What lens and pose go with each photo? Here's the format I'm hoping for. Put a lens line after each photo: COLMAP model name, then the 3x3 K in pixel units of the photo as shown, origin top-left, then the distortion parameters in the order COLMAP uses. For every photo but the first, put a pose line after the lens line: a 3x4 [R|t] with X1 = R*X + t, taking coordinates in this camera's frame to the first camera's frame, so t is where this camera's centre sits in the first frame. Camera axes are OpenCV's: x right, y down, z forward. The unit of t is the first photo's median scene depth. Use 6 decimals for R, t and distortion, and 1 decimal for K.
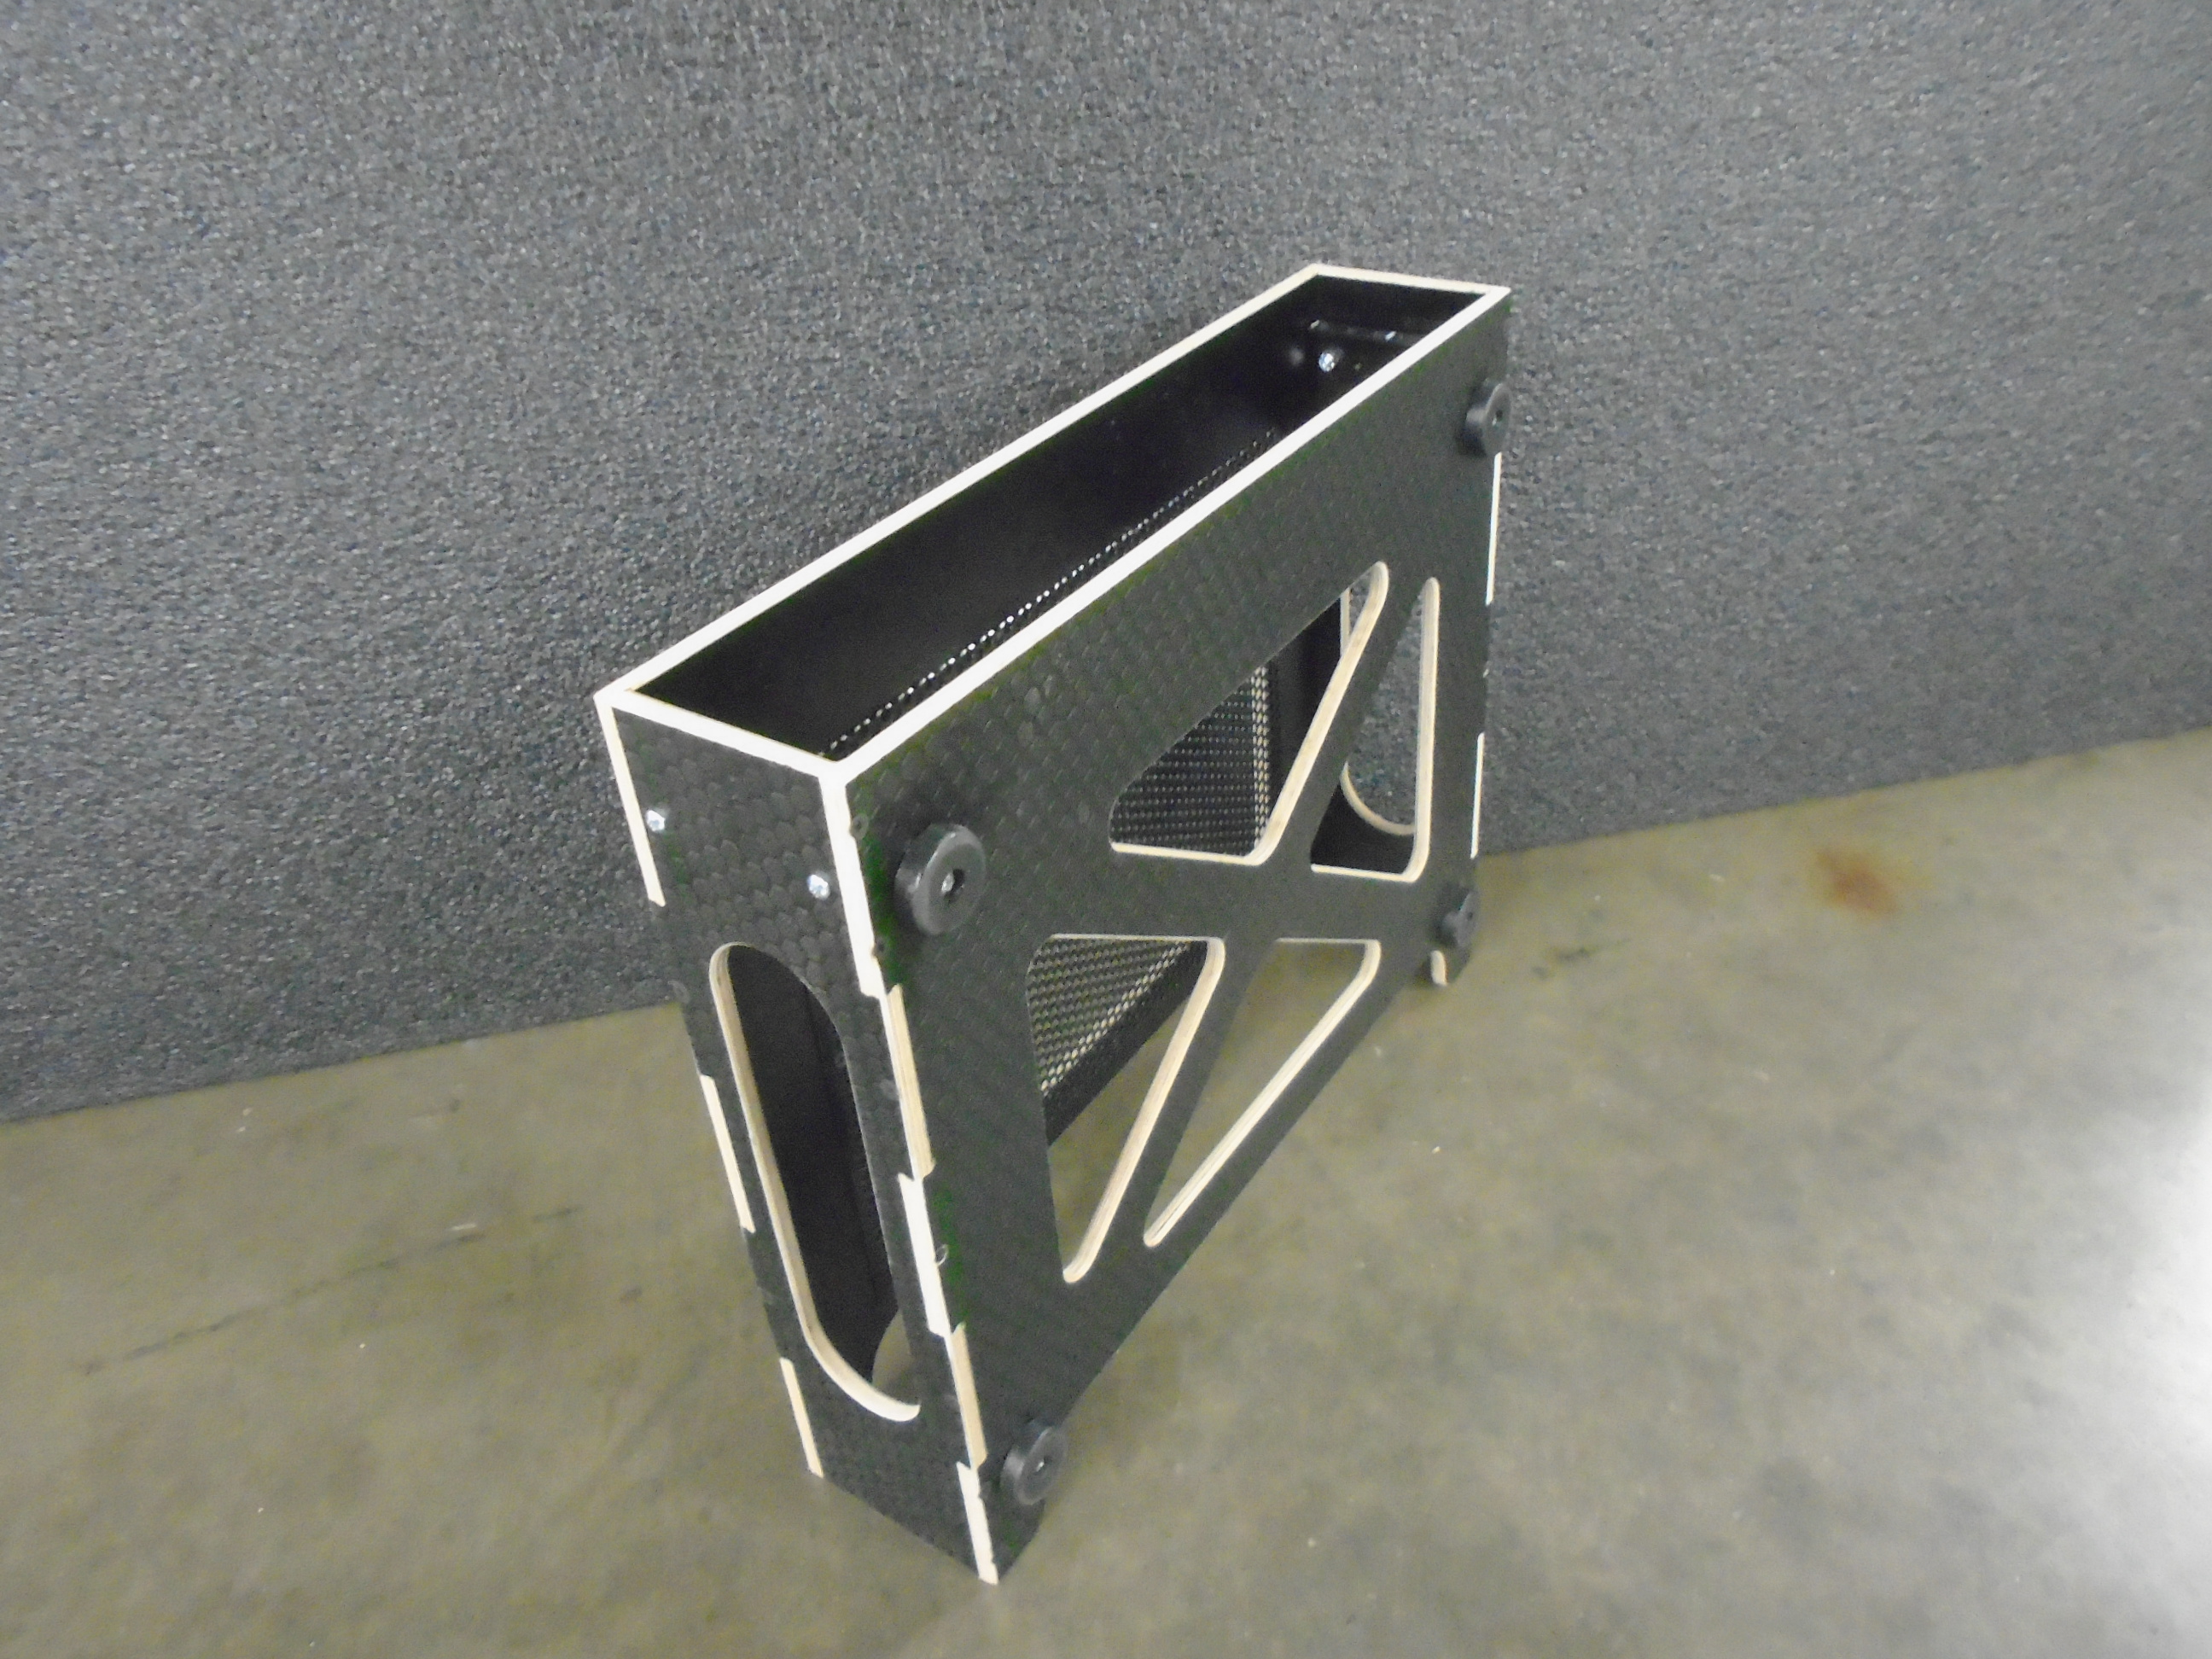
lens RADIAL K [[1697.2, 0, 1091.3], [0, 1697.2, 816.1], [0, 0, 1]] dist [-0.003240, 0.000724]
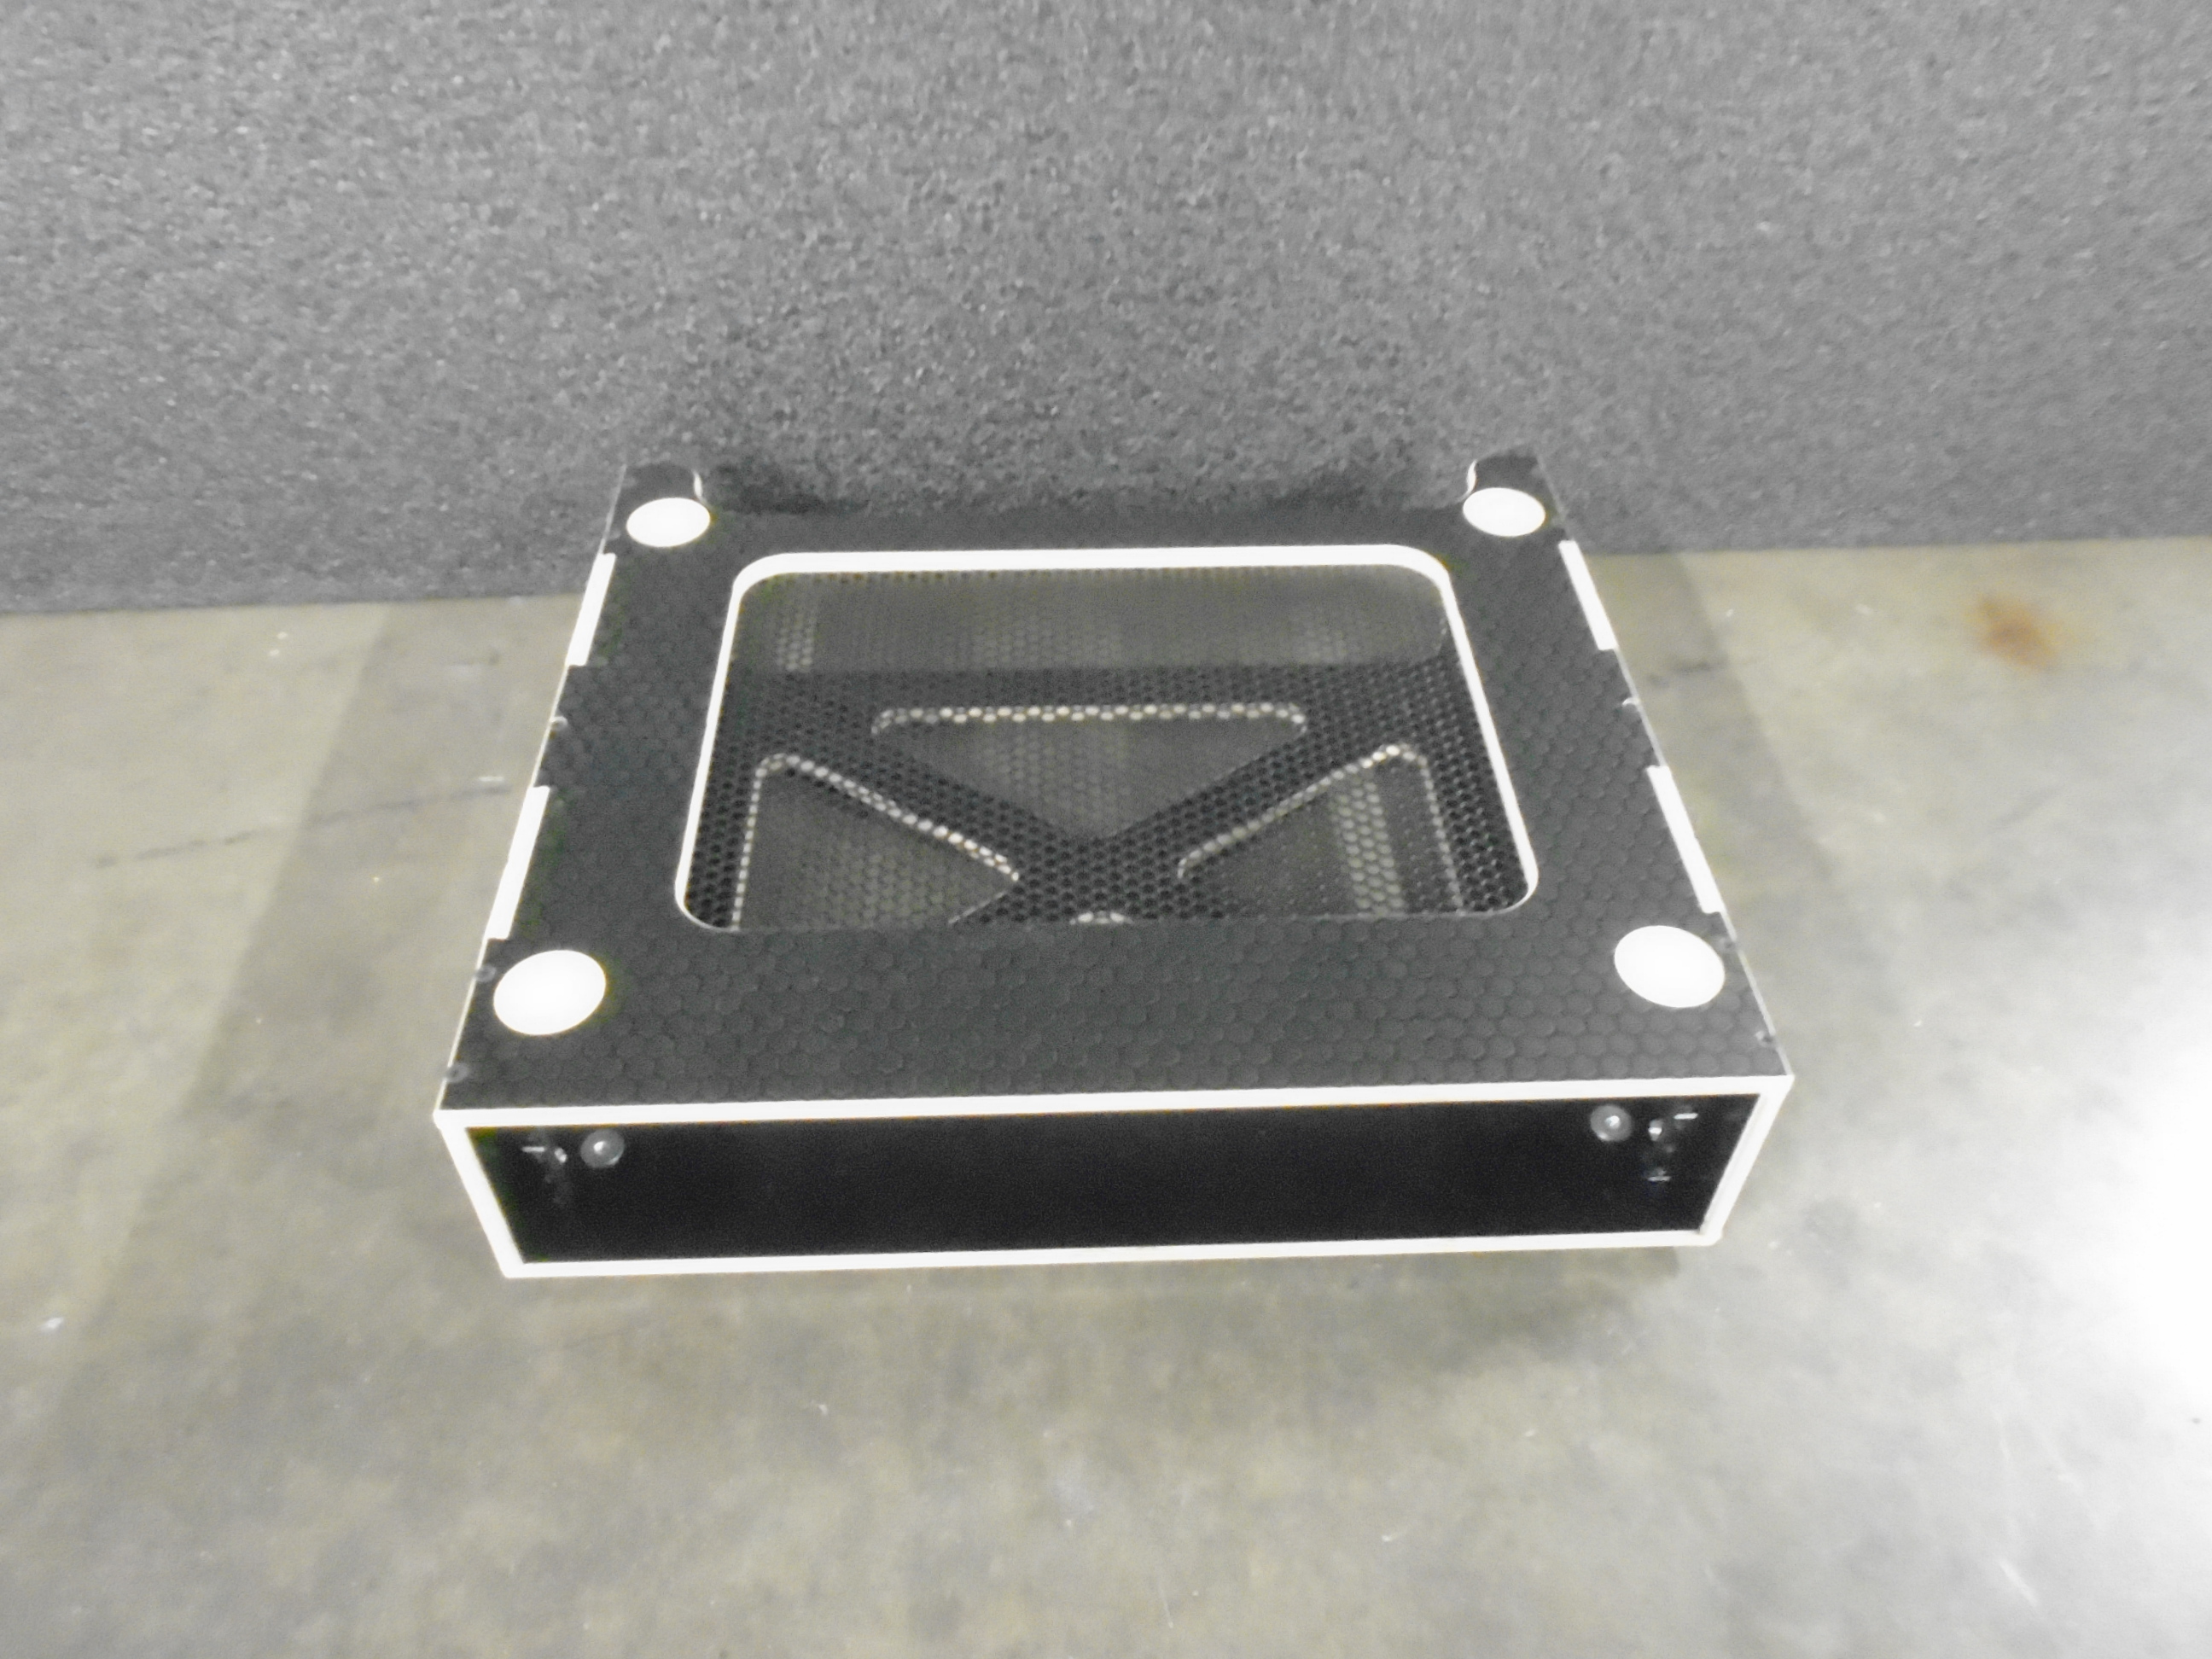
lens RADIAL K [[1697.2, 0, 1099.3], [0, 1697.2, 807.3], [0, 0, 1]] dist [-0.003240, 0.000724]
pose [[0.989711, 0.140418, -0.027475, -0.000271], [-0.134024, 0.977044, 0.165595, 0.052710], [0.050097, -0.160209, 0.985811, 0.067691]]
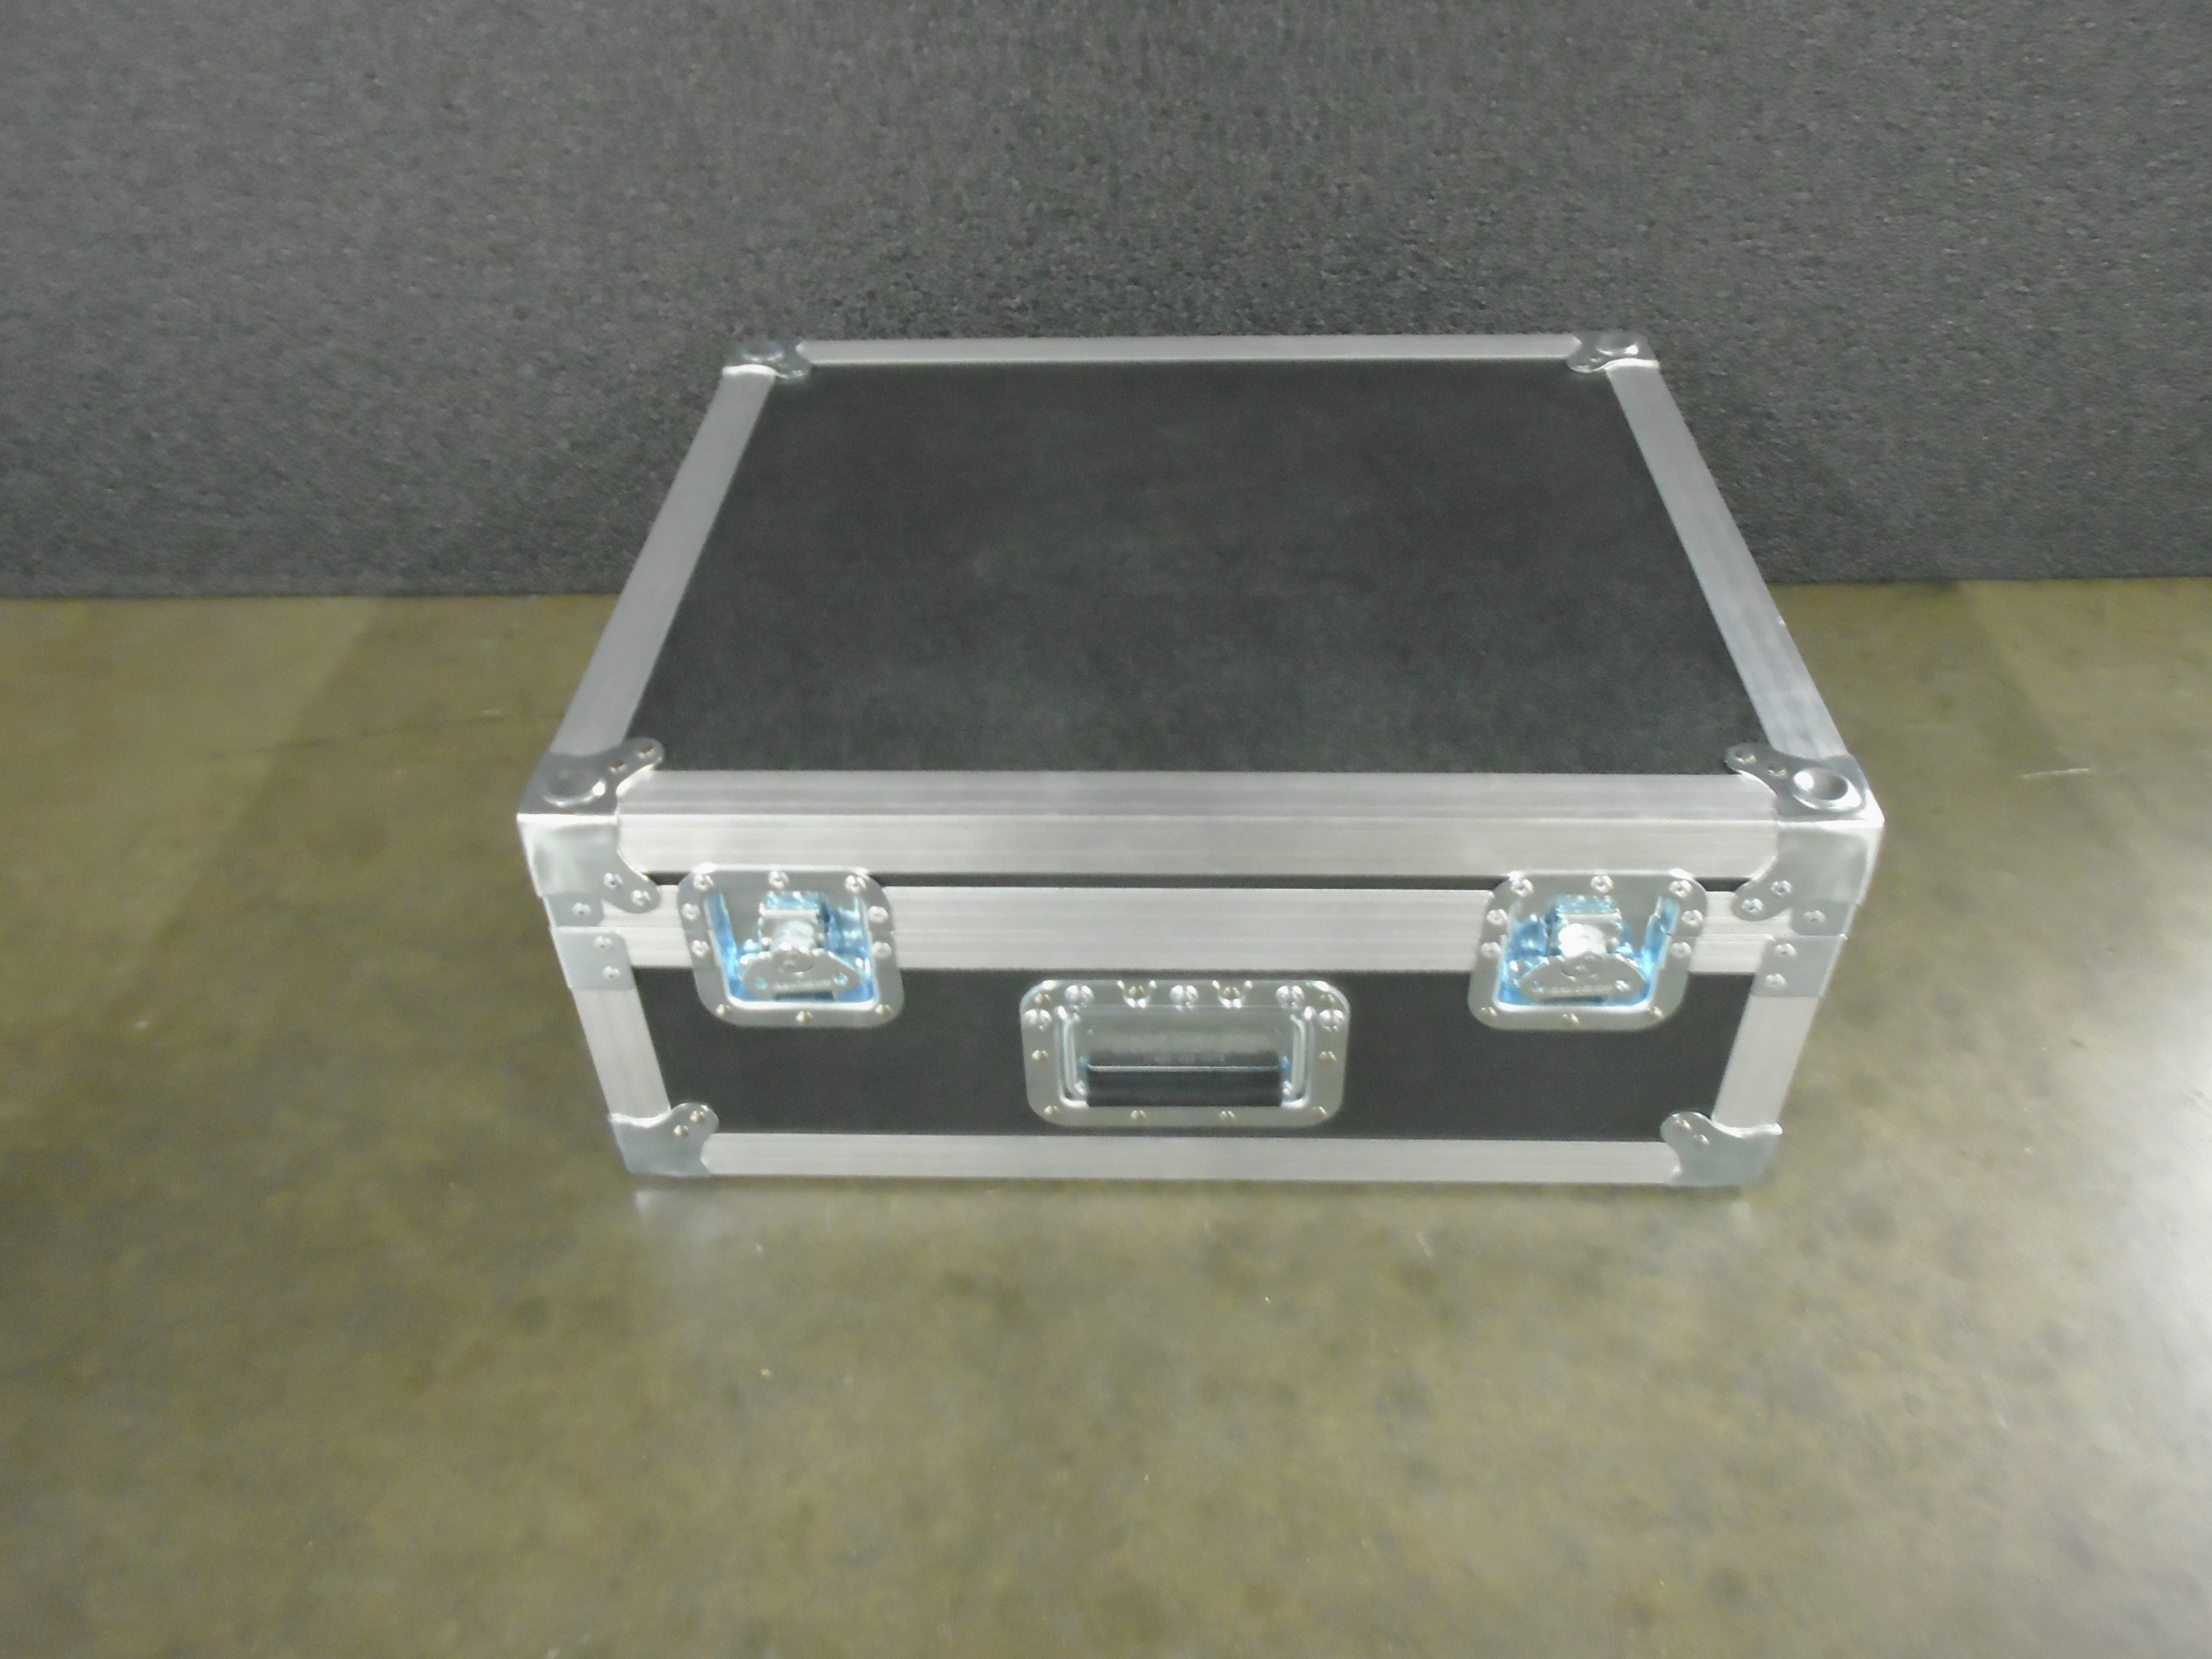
lens RADIAL K [[1697.2, 0, 1088.5], [0, 1697.2, 814.5], [0, 0, 1]] dist [-0.003240, 0.000724]
pose [[0.975245, 0.173809, -0.136705, 0.277581], [-0.160209, 0.981487, 0.104958, 0.106740], [0.152417, -0.080458, 0.985036, -0.233758]]
